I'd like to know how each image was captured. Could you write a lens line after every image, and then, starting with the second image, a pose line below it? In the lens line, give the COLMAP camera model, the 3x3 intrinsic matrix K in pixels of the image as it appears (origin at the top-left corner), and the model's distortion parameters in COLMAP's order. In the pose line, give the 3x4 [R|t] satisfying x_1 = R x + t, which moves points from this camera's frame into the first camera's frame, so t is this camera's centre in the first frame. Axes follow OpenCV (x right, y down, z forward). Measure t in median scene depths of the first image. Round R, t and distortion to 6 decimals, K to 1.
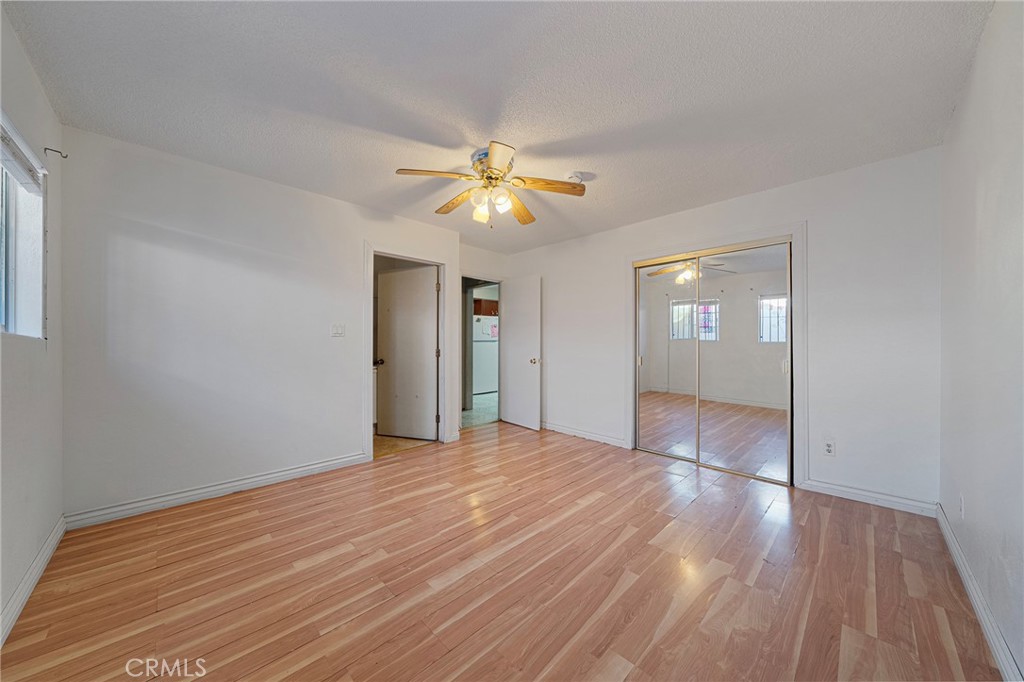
lens RADIAL K [[350.0, 0, 512.0], [0, 350.0, 342.8], [0, 0, 1]] dist [-0.000191, -0.000302]
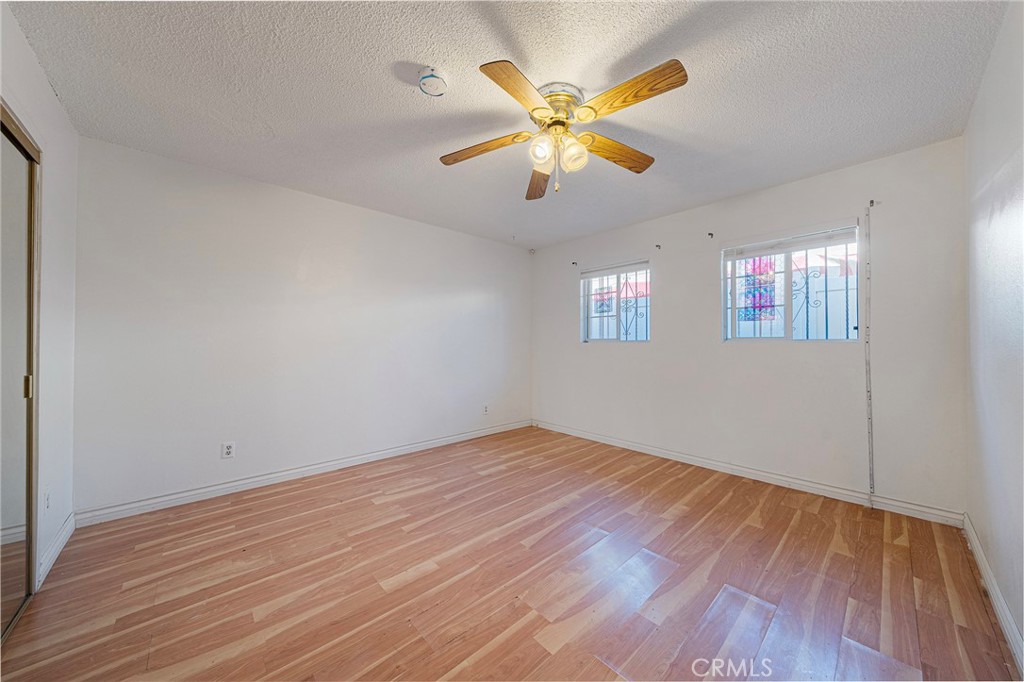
lens RADIAL K [[350.0, 0, 512.1], [0, 350.0, 341.8], [0, 0, 1]] dist [-0.000191, -0.000302]
pose [[-0.999467, -0.004032, 0.032402, 0.015649], [-0.004420, 0.999919, -0.011914, 0.010648], [-0.032351, -0.012051, -0.999404, 2.326061]]
